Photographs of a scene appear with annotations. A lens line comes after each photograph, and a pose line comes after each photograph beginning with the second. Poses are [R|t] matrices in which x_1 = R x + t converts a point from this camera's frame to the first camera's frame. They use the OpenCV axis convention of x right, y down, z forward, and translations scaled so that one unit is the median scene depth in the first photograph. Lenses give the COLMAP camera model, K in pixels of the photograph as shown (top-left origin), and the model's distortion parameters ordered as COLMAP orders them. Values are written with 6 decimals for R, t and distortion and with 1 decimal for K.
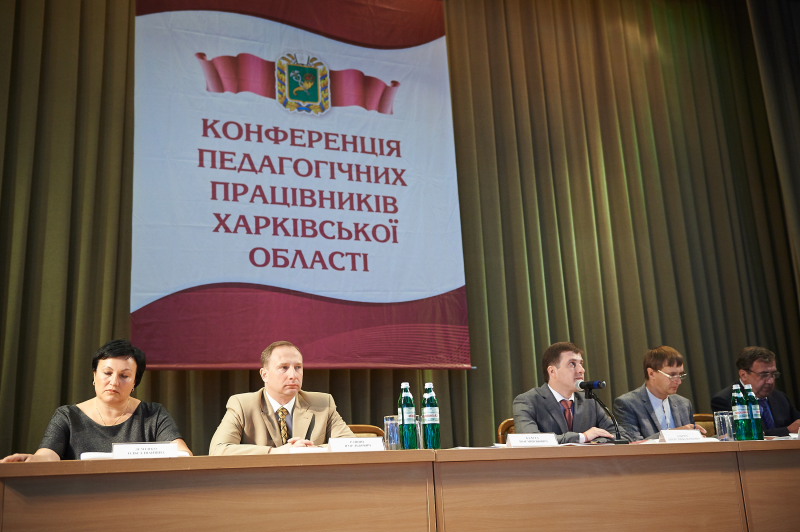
lens RADIAL K [[798.8, 0, 400.0], [0, 798.8, 266.0], [0, 0, 1]] dist [0.007511, -0.003358]
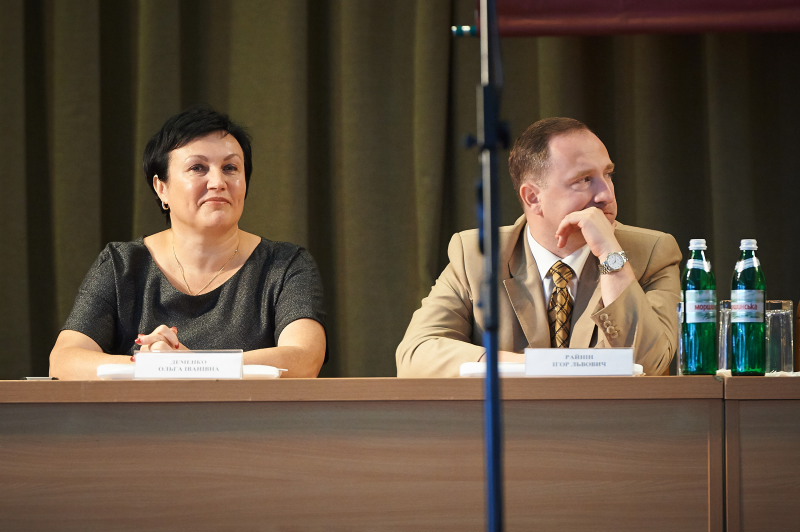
lens RADIAL K [[2981.3, 0, 400.0], [0, 2981.3, 266.0], [0, 0, 1]] dist [-1.262377, -0.134571]
pose [[0.940756, 0.018564, -0.338575, 0.441236], [0.053922, 0.977604, 0.203427, -0.212351], [0.334769, -0.209632, 0.918686, -0.713628]]
